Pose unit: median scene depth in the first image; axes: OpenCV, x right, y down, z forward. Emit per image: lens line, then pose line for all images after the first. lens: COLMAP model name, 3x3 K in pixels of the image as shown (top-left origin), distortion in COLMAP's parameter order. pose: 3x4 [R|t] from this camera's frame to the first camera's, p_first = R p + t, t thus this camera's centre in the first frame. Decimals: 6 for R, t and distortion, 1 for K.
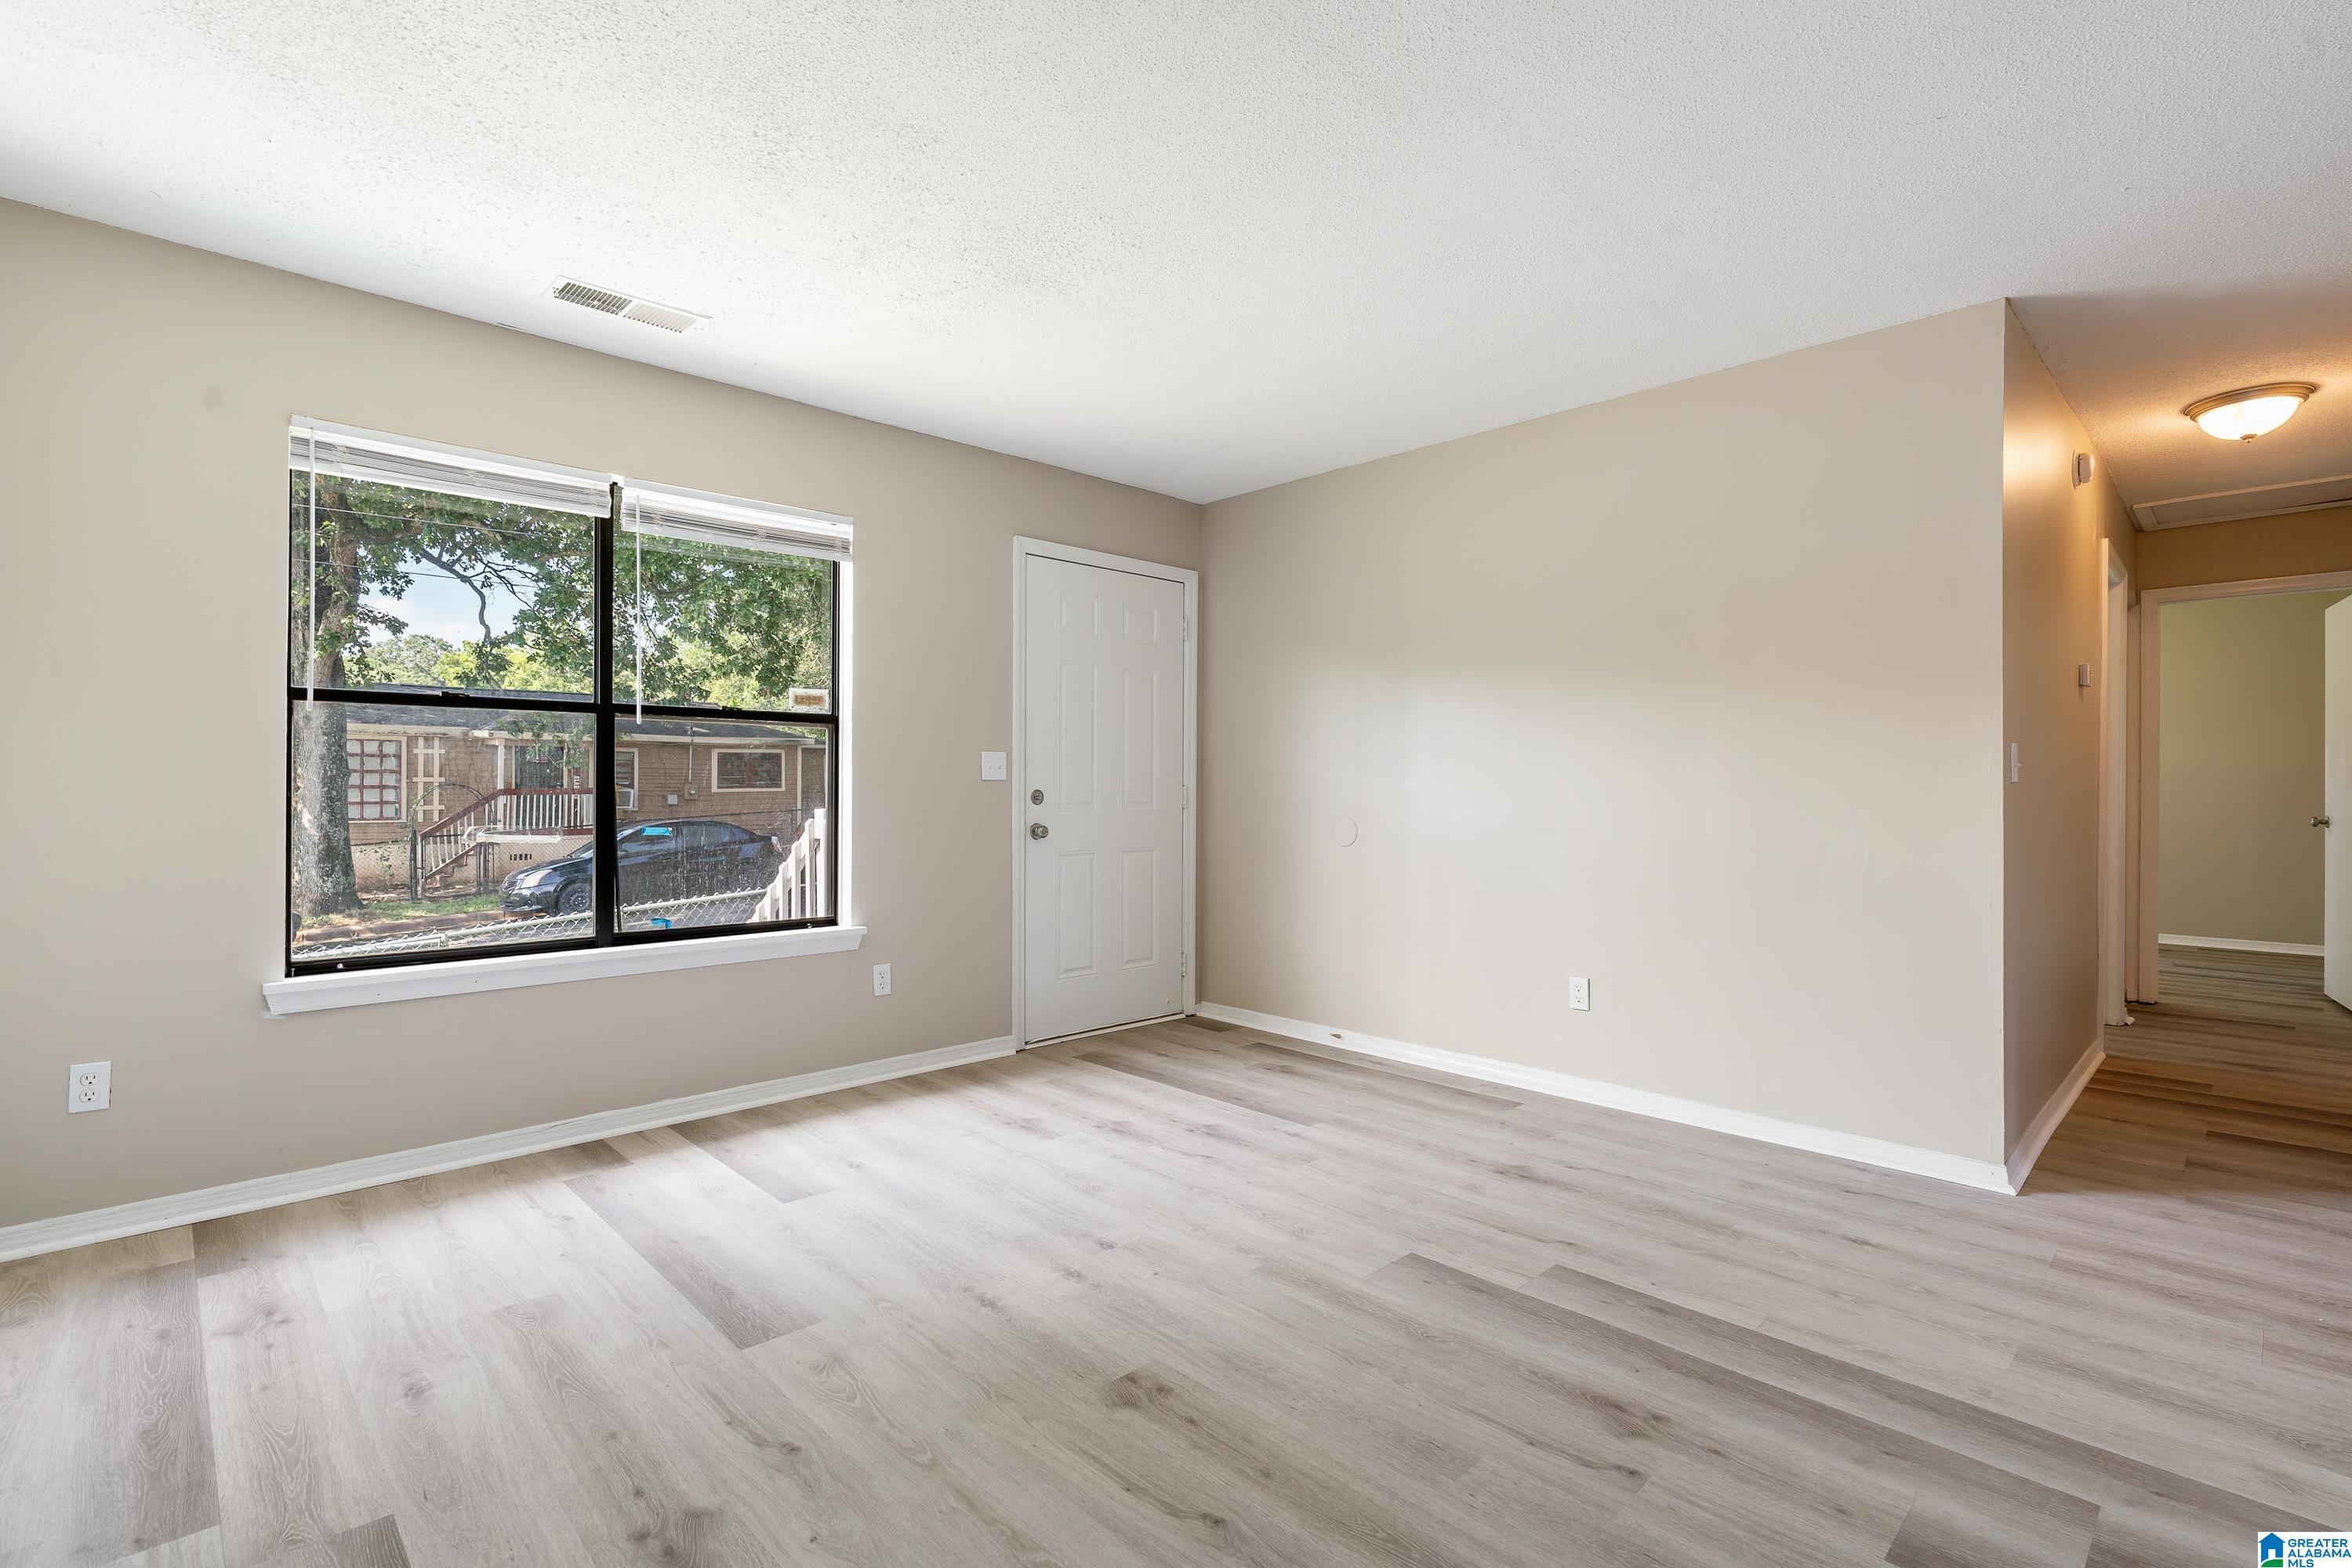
lens RADIAL K [[1070.6, 0, 1183.6], [0, 1070.6, 787.7], [0, 0, 1]] dist [-0.003842, 0.000395]
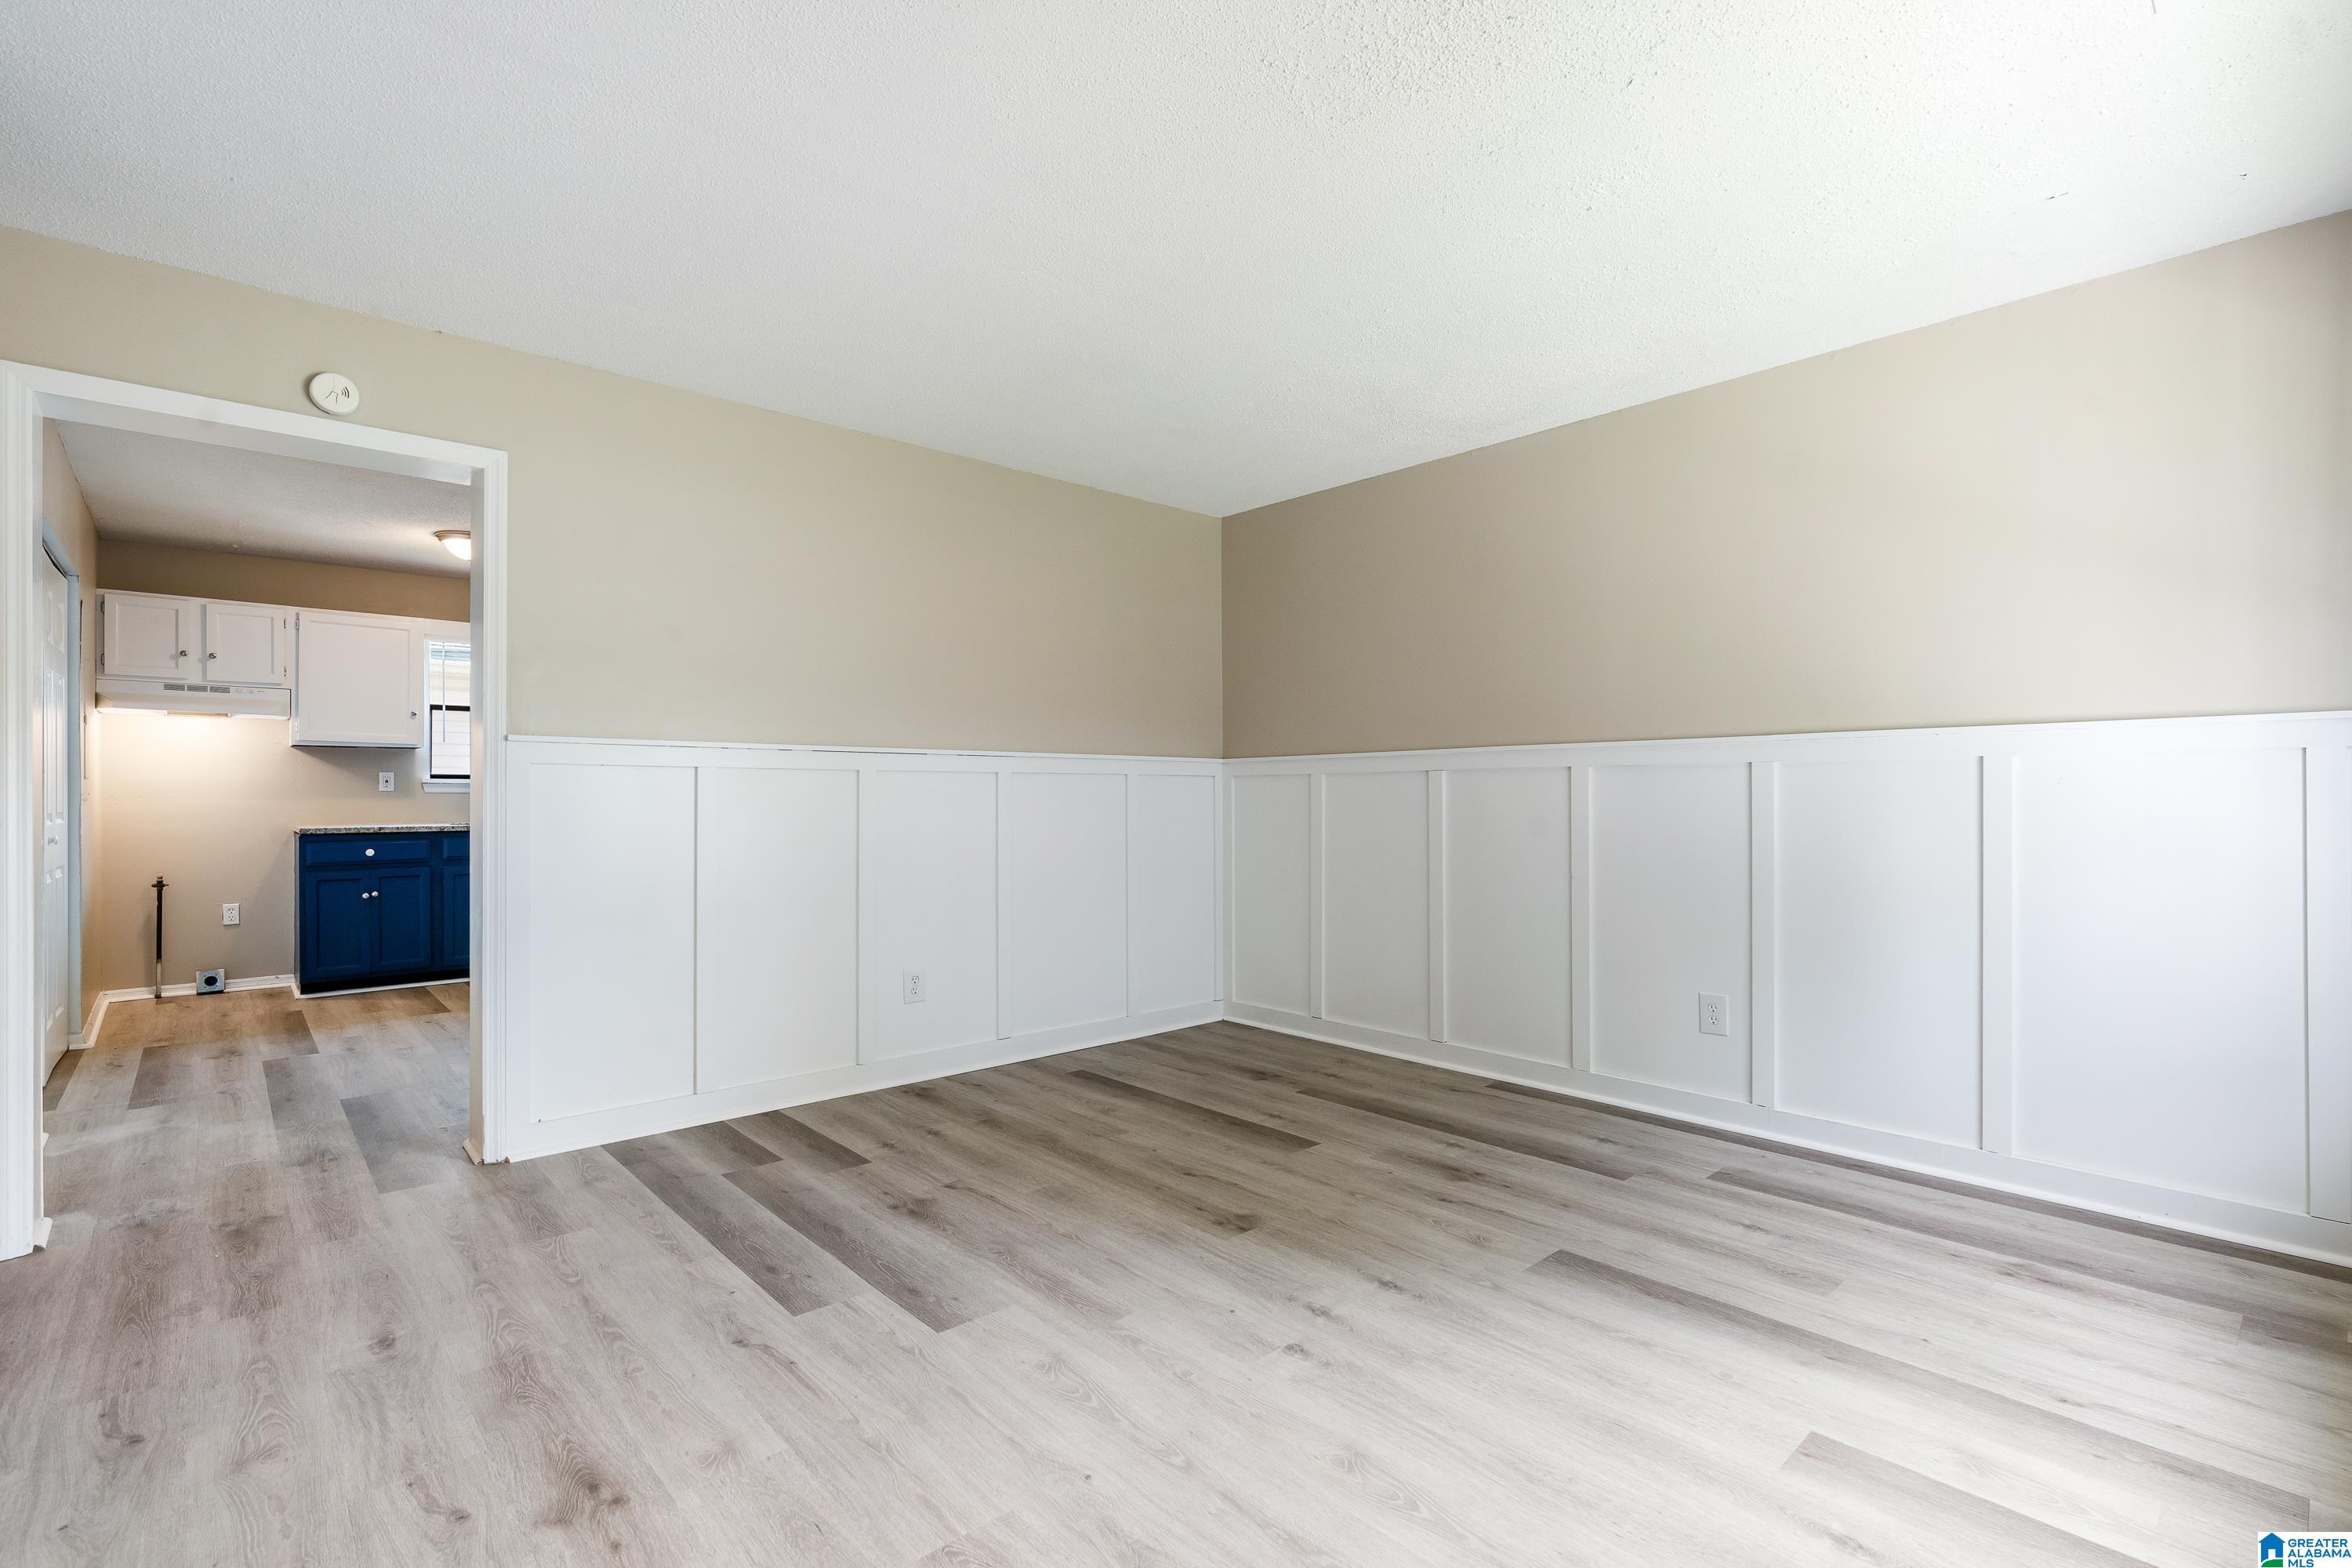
lens RADIAL K [[1070.6, 0, 1168.0], [0, 1070.6, 791.1], [0, 0, 1]] dist [-0.003842, 0.000395]
pose [[-0.999185, -0.001328, 0.040344, -0.006964], [-0.001556, 0.999983, -0.005615, 0.001093], [-0.040336, -0.005673, -0.999170, 2.032853]]
